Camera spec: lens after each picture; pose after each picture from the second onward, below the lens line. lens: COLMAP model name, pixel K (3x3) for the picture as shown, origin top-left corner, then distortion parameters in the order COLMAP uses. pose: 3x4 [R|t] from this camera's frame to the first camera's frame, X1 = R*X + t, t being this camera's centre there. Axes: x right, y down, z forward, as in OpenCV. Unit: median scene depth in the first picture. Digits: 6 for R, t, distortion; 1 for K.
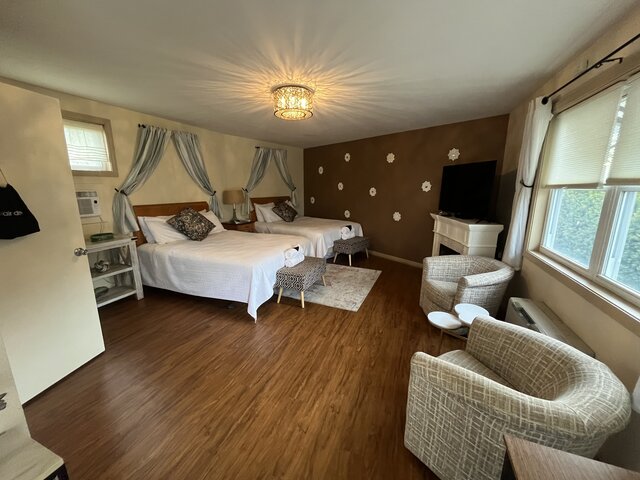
lens RADIAL K [[258.8, 0, 320.6], [0, 258.8, 238.8], [0, 0, 1]] dist [-0.001211, -0.000145]
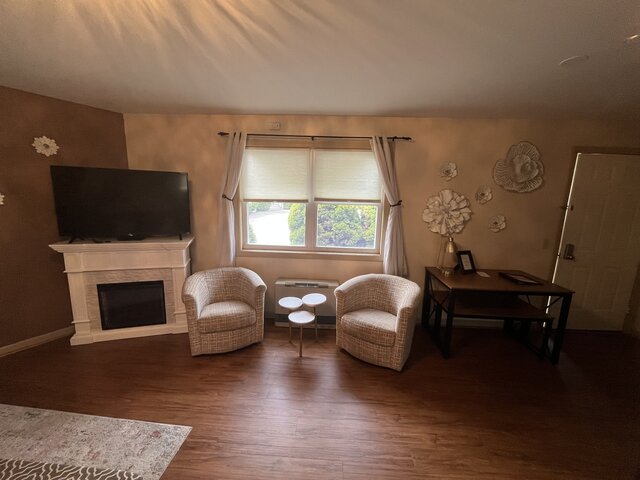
lens RADIAL K [[258.8, 0, 320.8], [0, 258.8, 240.8], [0, 0, 1]] dist [-0.001211, -0.000145]
pose [[-0.305970, -0.180795, 0.934717, -0.482130], [0.169184, 0.955851, 0.240264, -0.235540], [-0.936888, 0.231652, -0.261874, 0.952263]]
